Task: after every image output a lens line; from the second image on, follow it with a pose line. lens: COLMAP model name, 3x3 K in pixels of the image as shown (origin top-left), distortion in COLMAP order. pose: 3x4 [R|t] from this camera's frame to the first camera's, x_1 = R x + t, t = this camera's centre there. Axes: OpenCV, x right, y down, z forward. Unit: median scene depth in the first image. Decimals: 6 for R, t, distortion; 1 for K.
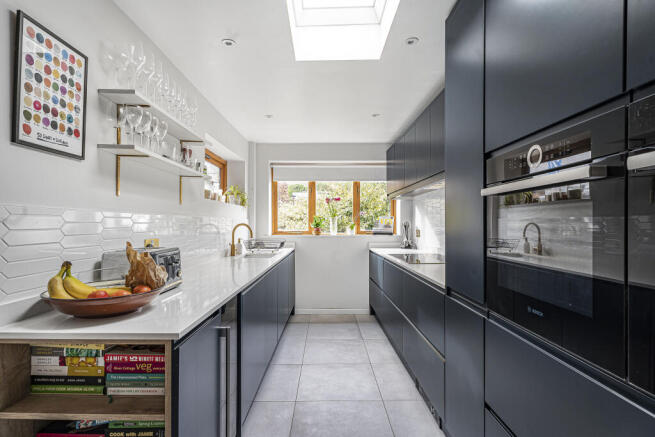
lens RADIAL K [[325.6, 0, 327.1], [0, 325.6, 218.6], [0, 0, 1]] dist [0.001599, 0.002279]
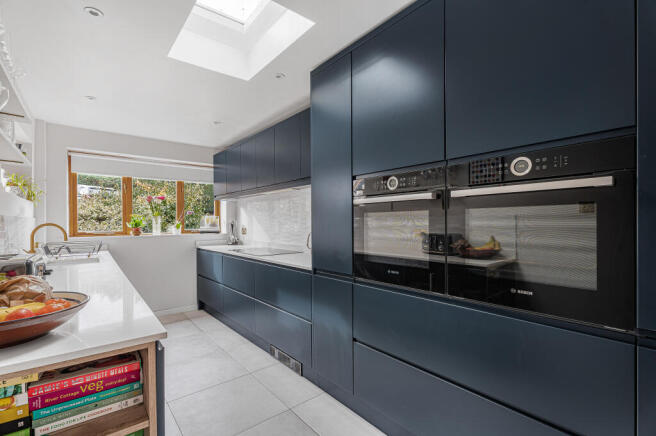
lens RADIAL K [[299.7, 0, 327.4], [0, 299.7, 221.6], [0, 0, 1]] dist [0.004471, -0.000331]
pose [[0.774080, -0.001017, 0.633087, -0.218063], [-0.005490, 0.999950, 0.008319, 0.000803], [-0.633064, -0.009915, 0.774036, -0.006786]]
